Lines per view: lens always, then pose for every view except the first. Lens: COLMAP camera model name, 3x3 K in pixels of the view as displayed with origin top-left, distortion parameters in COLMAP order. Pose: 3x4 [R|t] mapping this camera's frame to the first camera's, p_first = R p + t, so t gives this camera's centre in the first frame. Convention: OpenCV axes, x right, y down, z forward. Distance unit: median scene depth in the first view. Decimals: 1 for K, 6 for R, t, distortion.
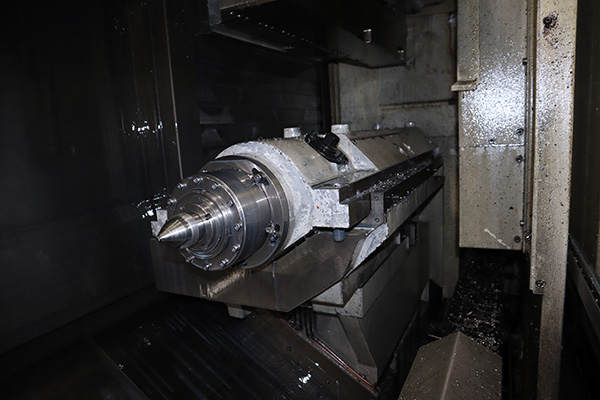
lens RADIAL K [[414.7, 0, 302.3], [0, 414.7, 201.4], [0, 0, 1]] dist [-0.113969, 0.061826]
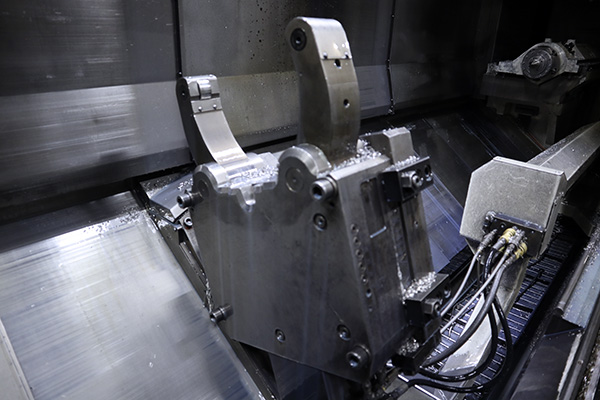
lens RADIAL K [[414.7, 0, 296.2], [0, 414.7, 200.4], [0, 0, 1]] dist [-0.113969, 0.061826]
pose [[0.952389, 0.201154, -0.229112, -0.790832], [-0.144558, 0.959559, 0.241556, 0.434435], [0.268436, -0.196936, 0.942952, -2.011184]]
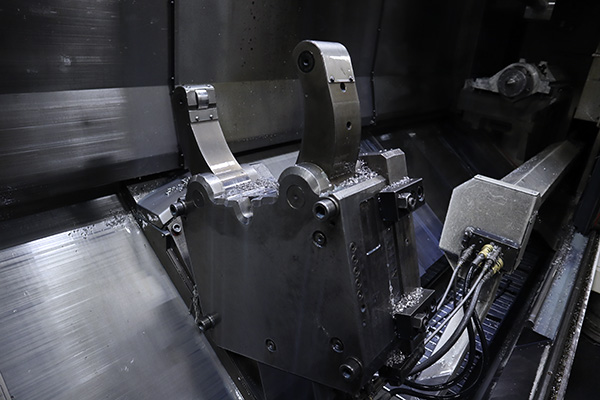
lens RADIAL K [[414.1, 0, 297.2], [0, 414.1, 200.0], [0, 0, 1]] dist [-0.093780, 0.036274]
pose [[0.958764, 0.235556, -0.159013, -0.842521], [-0.196870, 0.953985, 0.226175, 0.411999], [0.204973, -0.185543, 0.961020, -2.038759]]
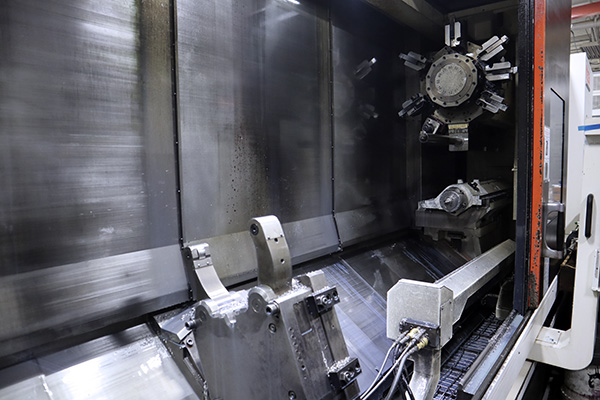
lens RADIAL K [[414.7, 0, 296.5], [0, 414.7, 204.0], [0, 0, 1]] dist [-0.113969, 0.061826]
pose [[0.972768, 0.060737, -0.223681, -0.587248], [-0.076796, 0.995003, -0.063802, 0.337308], [0.218688, 0.079242, 0.972572, -2.546908]]
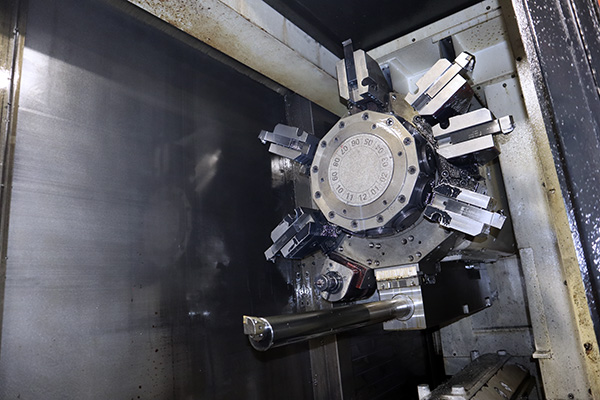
lens RADIAL K [[414.7, 0, 301.0], [0, 414.7, 204.8], [0, 0, 1]] dist [-0.113969, 0.061826]
pose [[0.983461, -0.070946, -0.166648, -0.179280], [0.003862, 0.928097, -0.372319, -0.255088], [0.181080, 0.365518, 0.913021, -0.666391]]
